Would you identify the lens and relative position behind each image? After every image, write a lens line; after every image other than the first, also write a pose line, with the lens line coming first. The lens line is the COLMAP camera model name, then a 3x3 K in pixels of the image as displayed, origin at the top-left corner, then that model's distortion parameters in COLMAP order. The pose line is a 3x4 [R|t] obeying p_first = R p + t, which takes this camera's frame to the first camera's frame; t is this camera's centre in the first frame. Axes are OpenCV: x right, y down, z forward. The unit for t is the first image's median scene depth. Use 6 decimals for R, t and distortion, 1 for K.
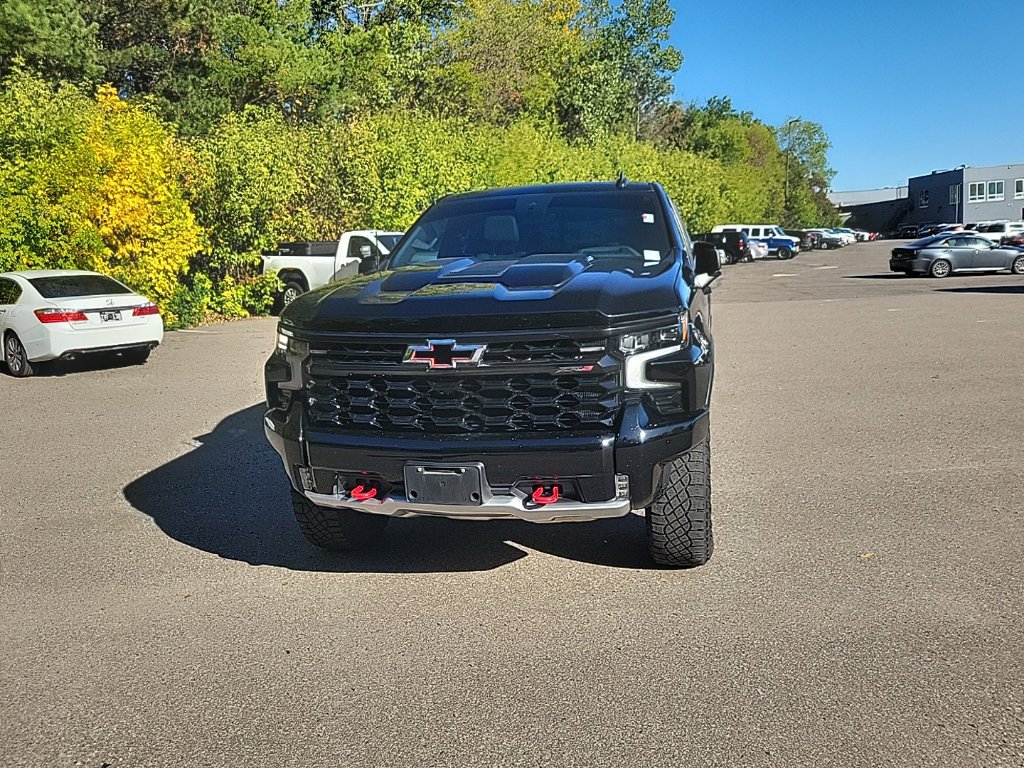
lens RADIAL K [[785.6, 0, 521.1], [0, 785.6, 377.0], [0, 0, 1]] dist [0.052735, -0.035950]
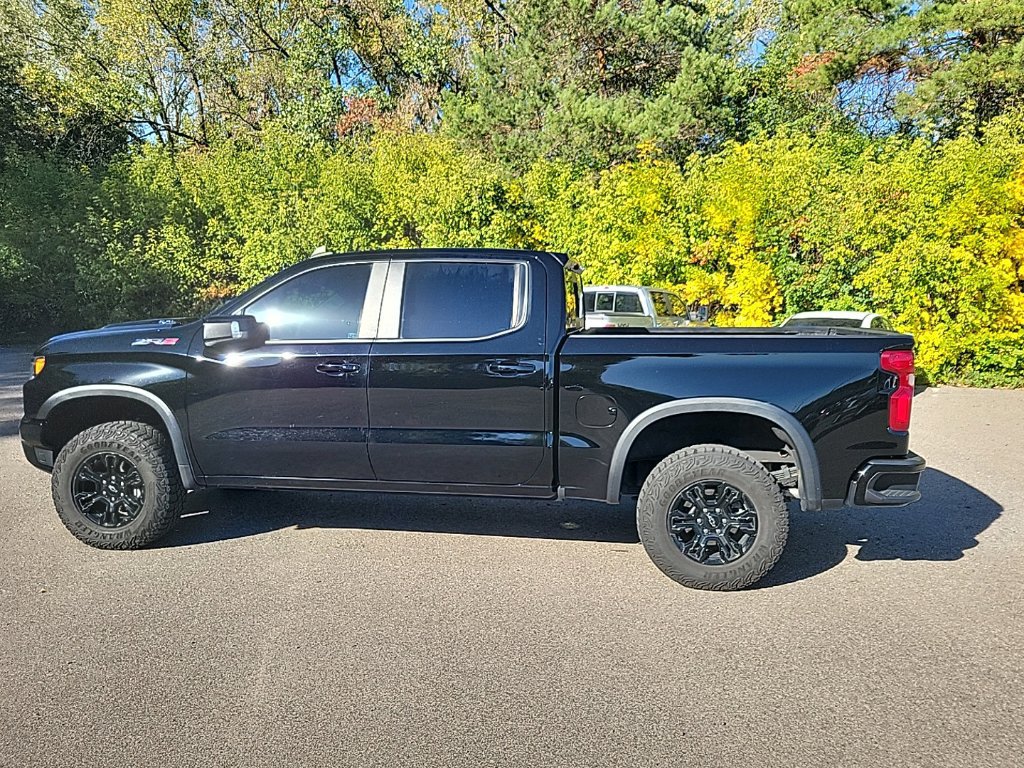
lens RADIAL K [[808.5, 0, 507.3], [0, 808.5, 396.5], [0, 0, 1]] dist [0.028064, 0.011995]
pose [[0.062805, 0.152062, -0.986373, 0.322596], [-0.164180, 0.976434, 0.140076, -0.066161], [0.984429, 0.153146, 0.086290, 0.304460]]
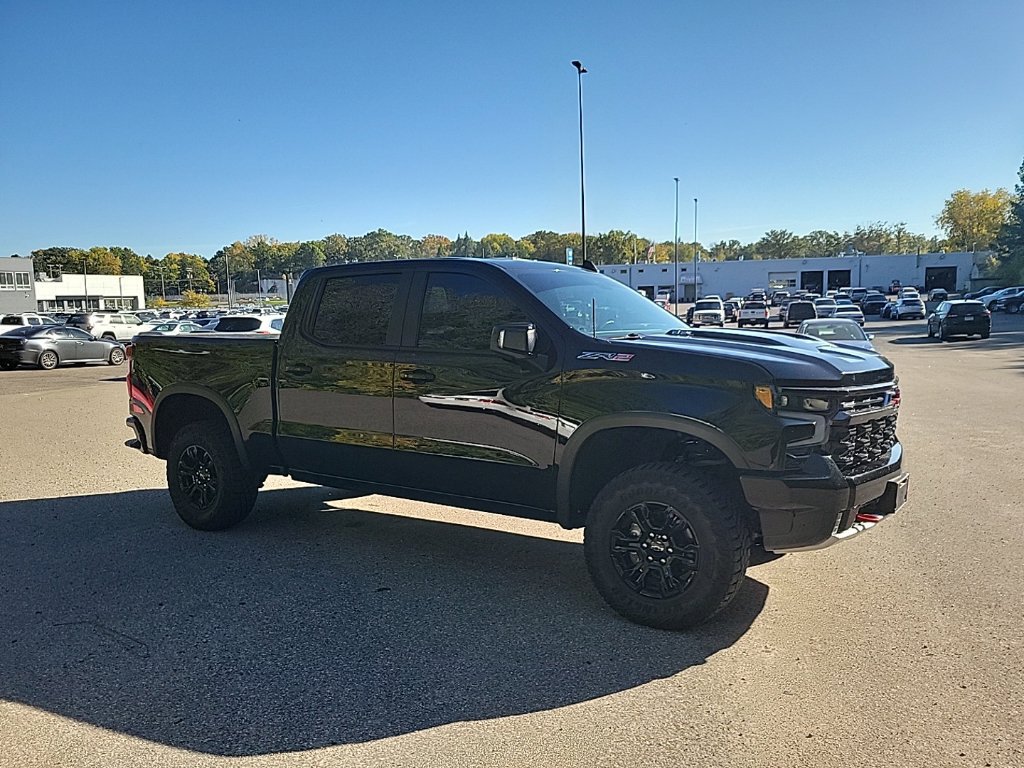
lens RADIAL K [[808.5, 0, 526.2], [0, 808.5, 414.2], [0, 0, 1]] dist [0.028064, 0.011995]
pose [[0.364385, -0.070537, 0.928573, -0.262256], [0.139049, 0.990070, 0.020644, -0.018594], [-0.920809, 0.121595, 0.370575, 0.171090]]
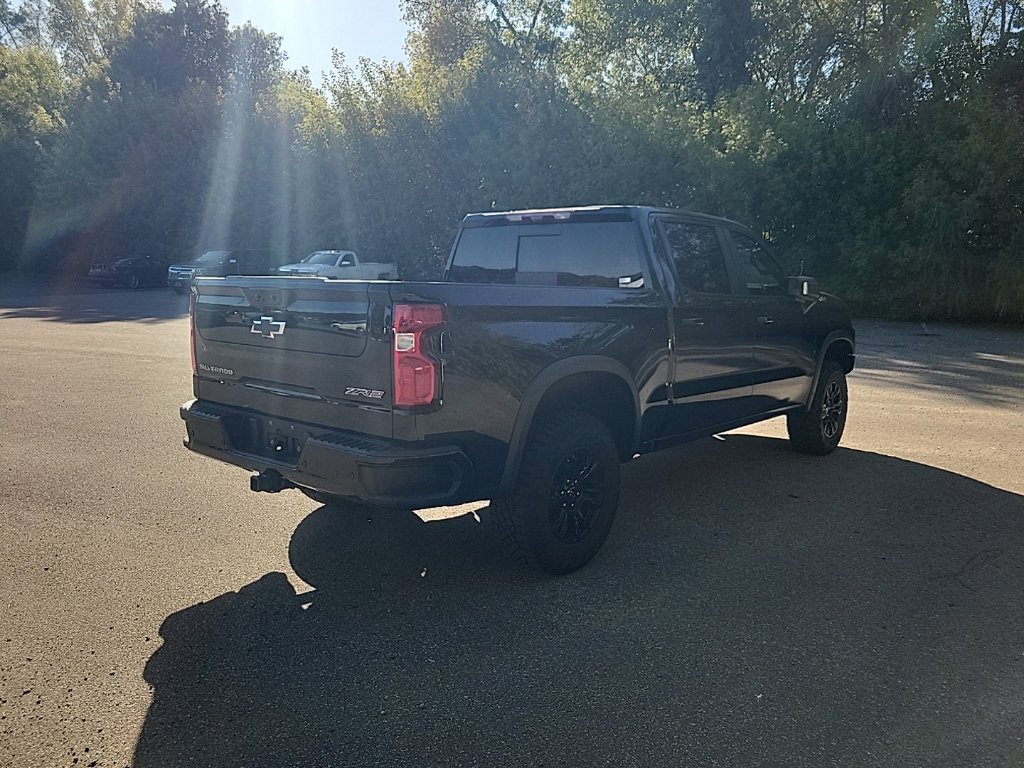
lens RADIAL K [[785.6, 0, 529.6], [0, 785.6, 376.3], [0, 0, 1]] dist [0.052735, -0.035950]
pose [[-0.888439, -0.033360, 0.457781, -0.096034], [0.087068, 0.966998, 0.239445, -0.088196], [-0.450662, 0.252590, -0.856214, 0.595643]]
